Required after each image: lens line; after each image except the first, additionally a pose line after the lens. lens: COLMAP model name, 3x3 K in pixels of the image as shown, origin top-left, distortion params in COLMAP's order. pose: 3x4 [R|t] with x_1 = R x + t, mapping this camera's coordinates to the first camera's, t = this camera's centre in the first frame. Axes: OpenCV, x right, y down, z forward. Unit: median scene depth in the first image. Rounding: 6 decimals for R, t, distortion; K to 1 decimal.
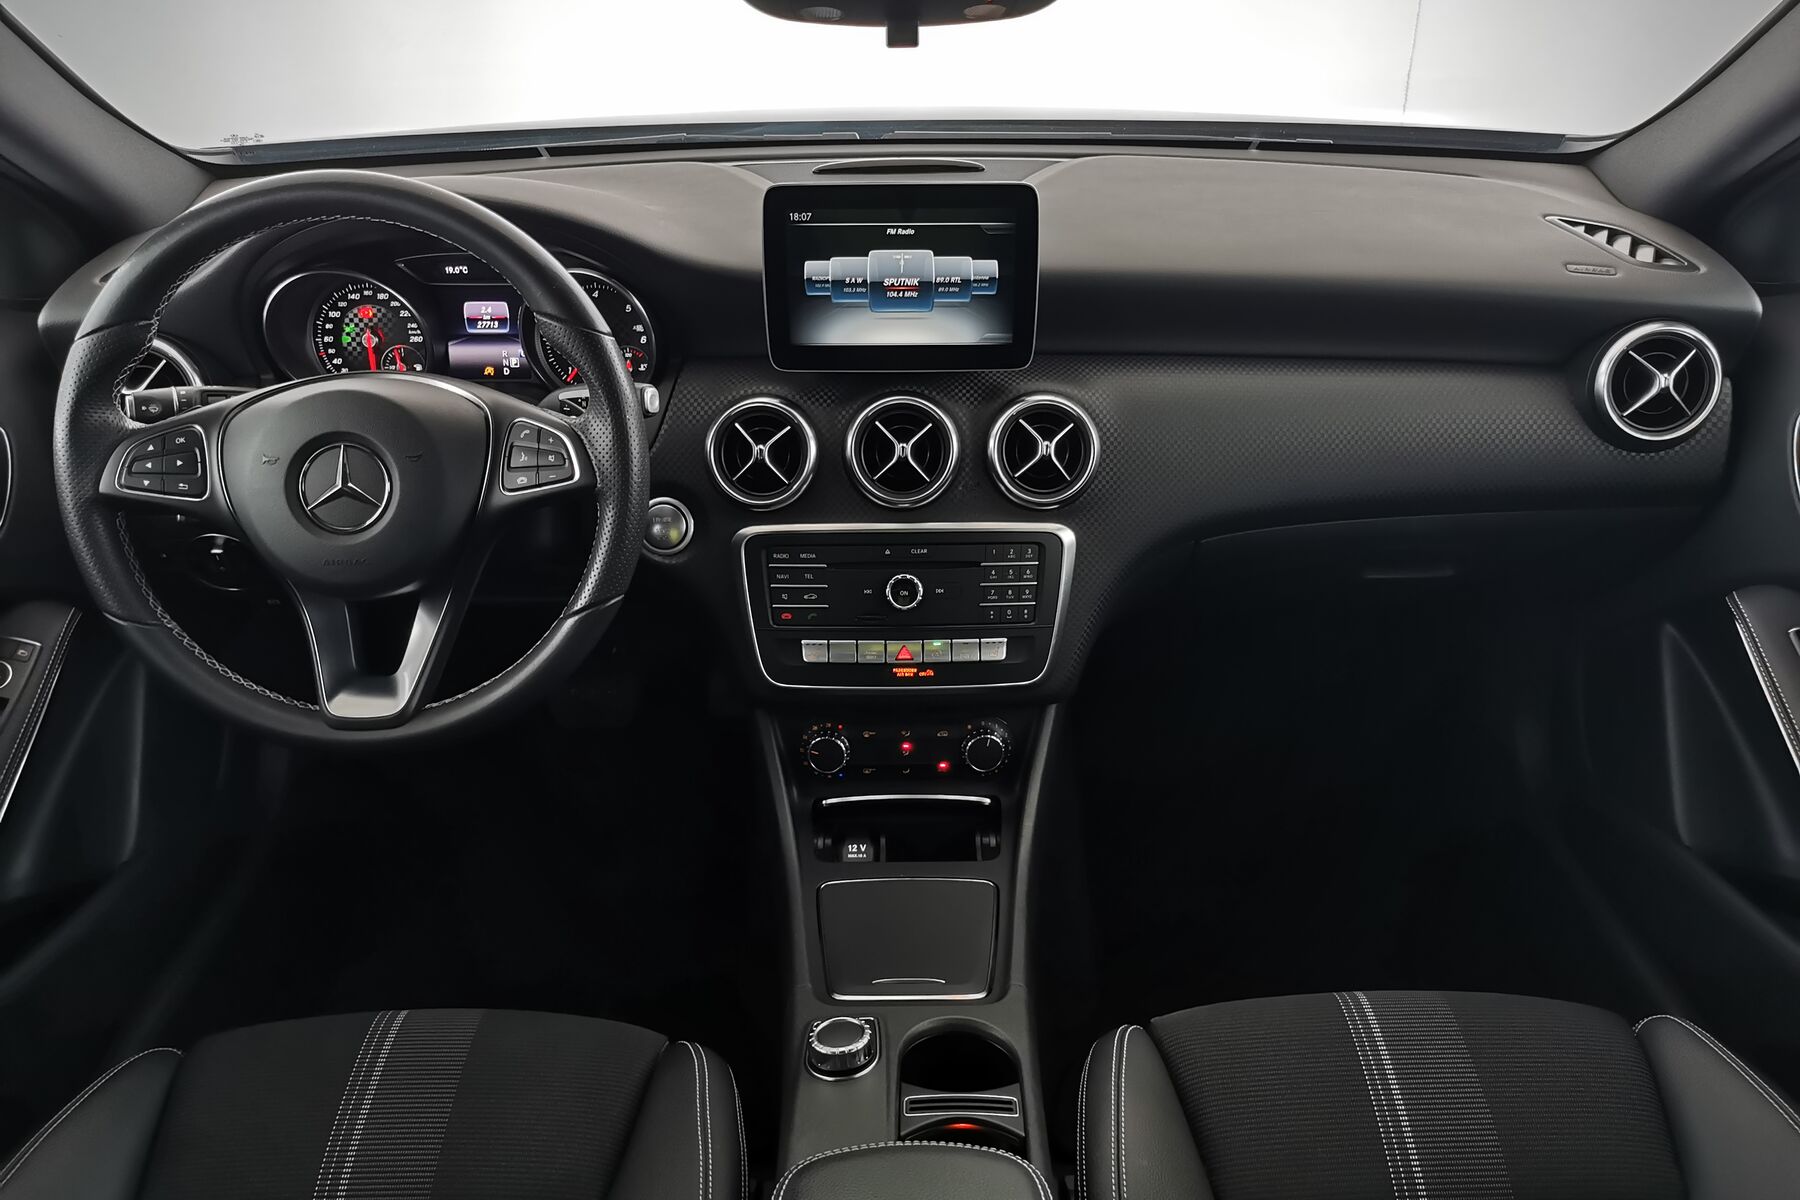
lens RADIAL K [[1423.5, 0, 914.4], [0, 1423.5, 601.4], [0, 0, 1]] dist [0.018315, -0.009032]
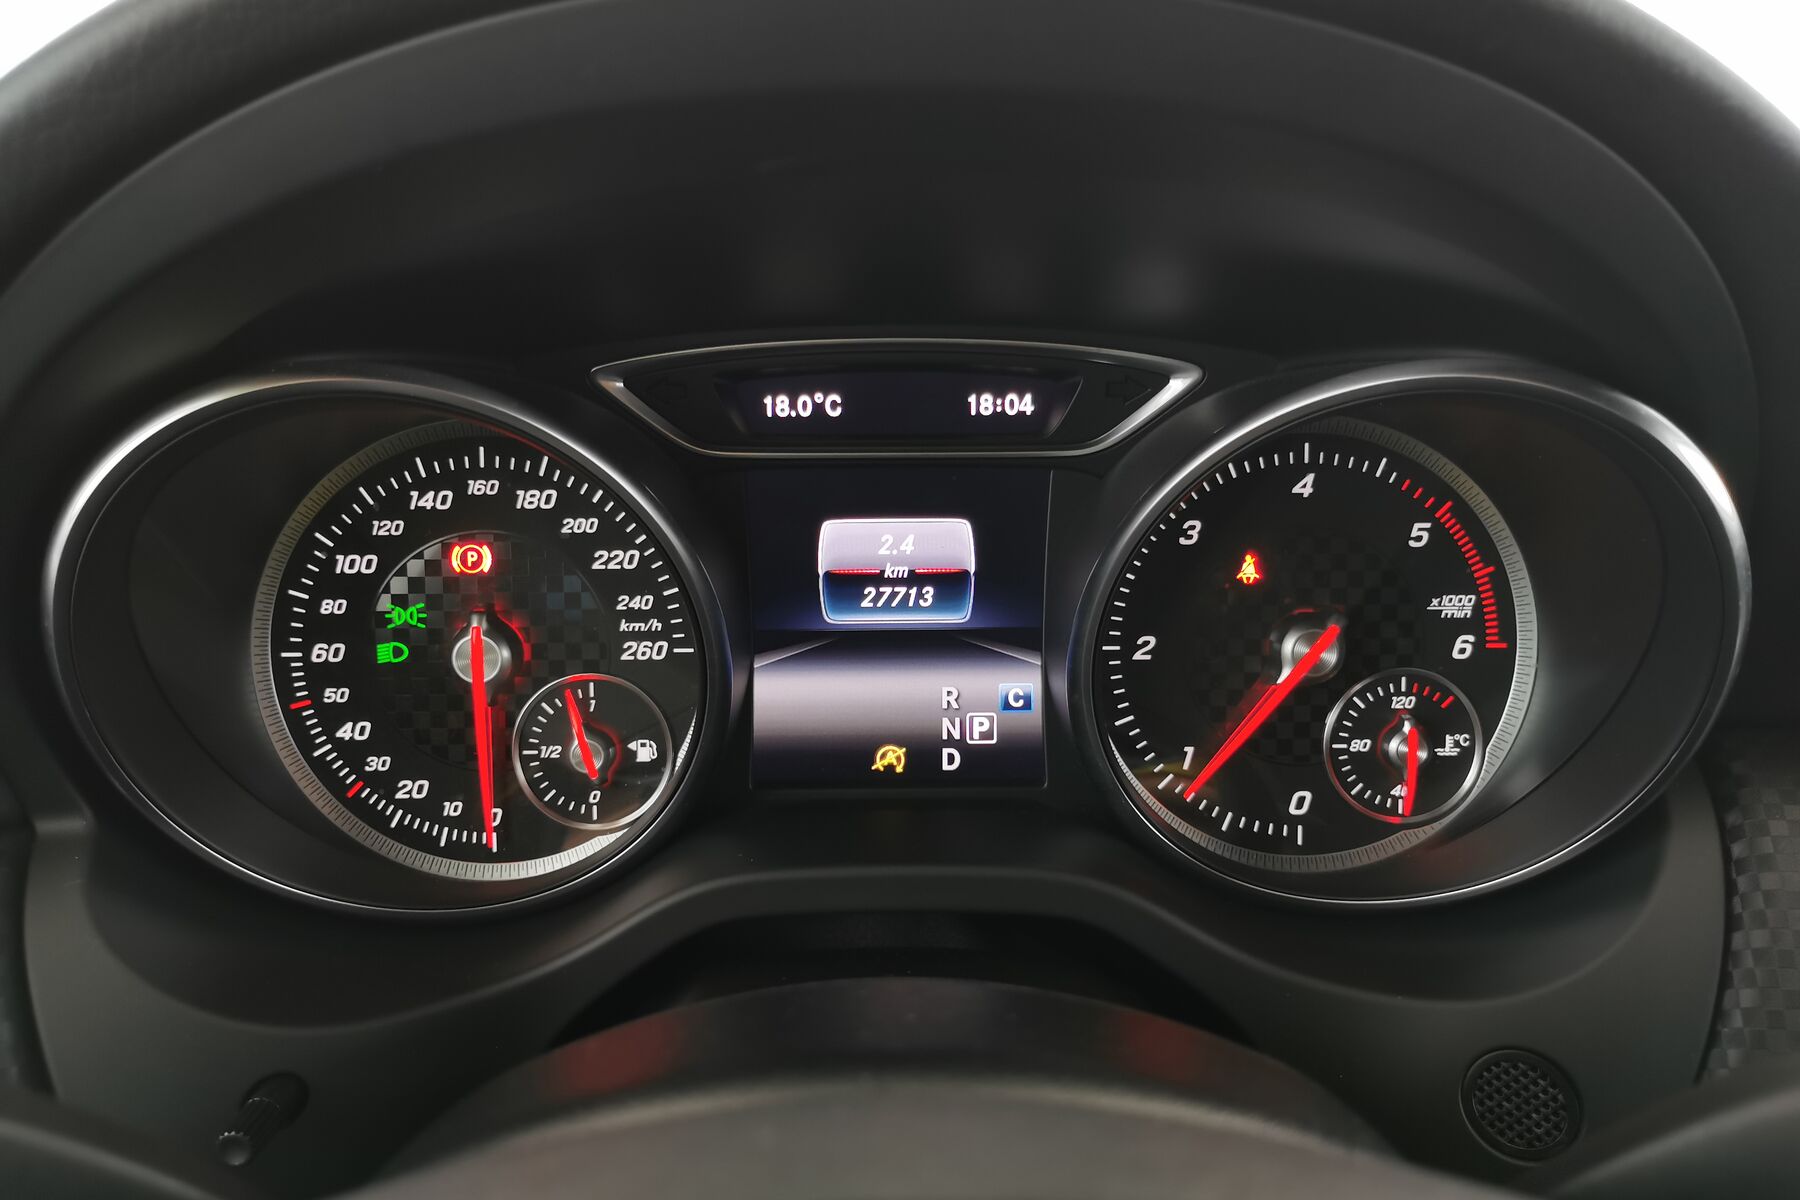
lens RADIAL K [[1423.5, 0, 902.0], [0, 1423.5, 602.4], [0, 0, 1]] dist [0.018315, -0.009032]
pose [[0.999995, -0.002839, -0.001029, -0.315831], [0.002613, 0.984340, -0.176260, -0.152330], [0.001514, 0.176256, 0.984343, 0.768117]]
